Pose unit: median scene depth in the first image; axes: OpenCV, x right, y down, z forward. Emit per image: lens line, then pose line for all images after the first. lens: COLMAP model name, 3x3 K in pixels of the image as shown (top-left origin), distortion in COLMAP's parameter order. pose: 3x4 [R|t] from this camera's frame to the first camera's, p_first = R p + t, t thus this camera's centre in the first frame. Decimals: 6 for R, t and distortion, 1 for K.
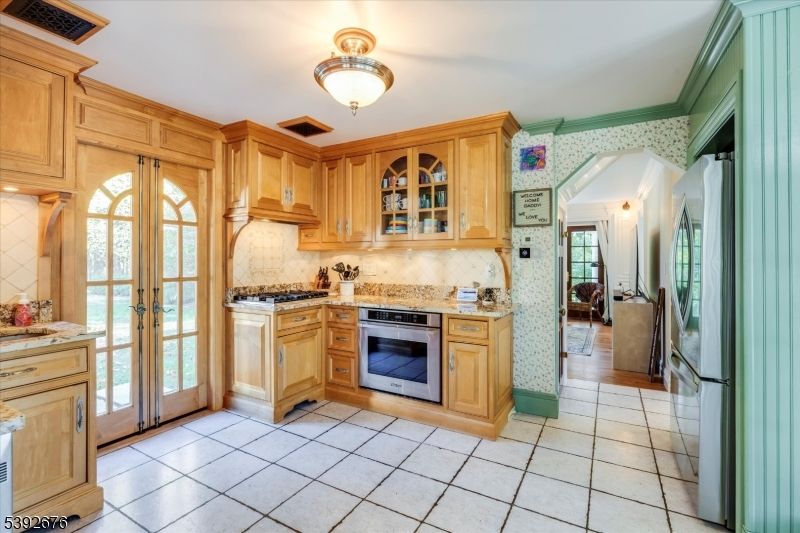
lens RADIAL K [[367.2, 0, 400.4], [0, 367.2, 257.9], [0, 0, 1]] dist [-0.003062, -0.000265]
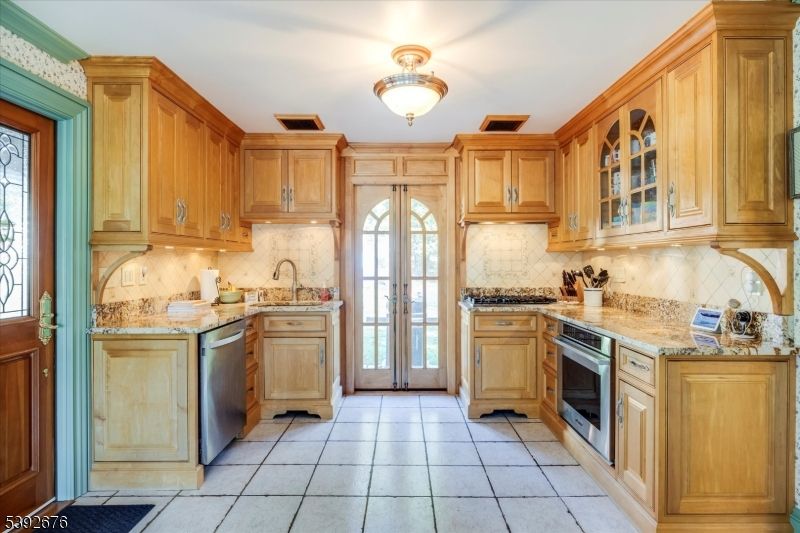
lens RADIAL K [[419.4, 0, 403.0], [0, 419.4, 263.7], [0, 0, 1]] dist [-0.000930, -0.000317]
pose [[0.493481, 0.001148, -0.869756, 0.573762], [0.005443, 0.999975, 0.004409, 0.003084], [0.869739, -0.006910, 0.493463, 0.235103]]
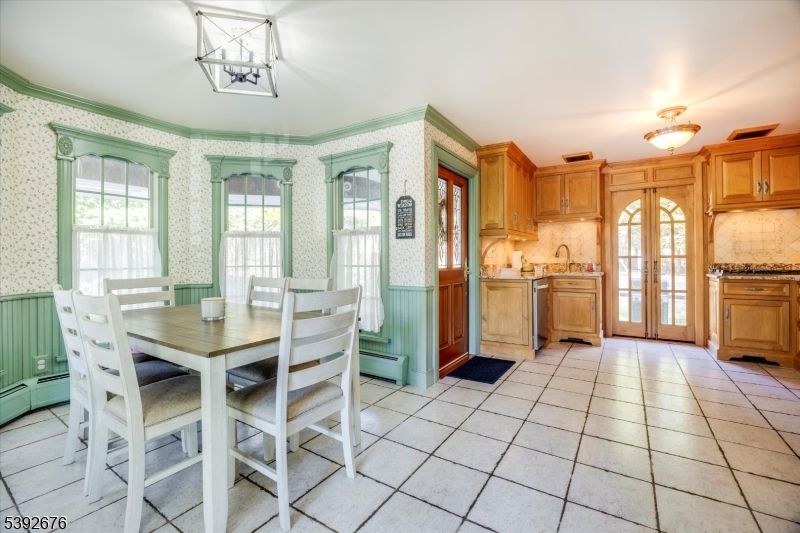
lens RADIAL K [[348.9, 0, 402.2], [0, 348.9, 258.7], [0, 0, 1]] dist [-0.011654, 0.000450]
pose [[-0.059517, -0.002408, -0.998224, 0.981152], [0.010791, 0.999937, -0.003056, 0.057728], [0.998169, -0.010954, -0.059487, -0.107071]]
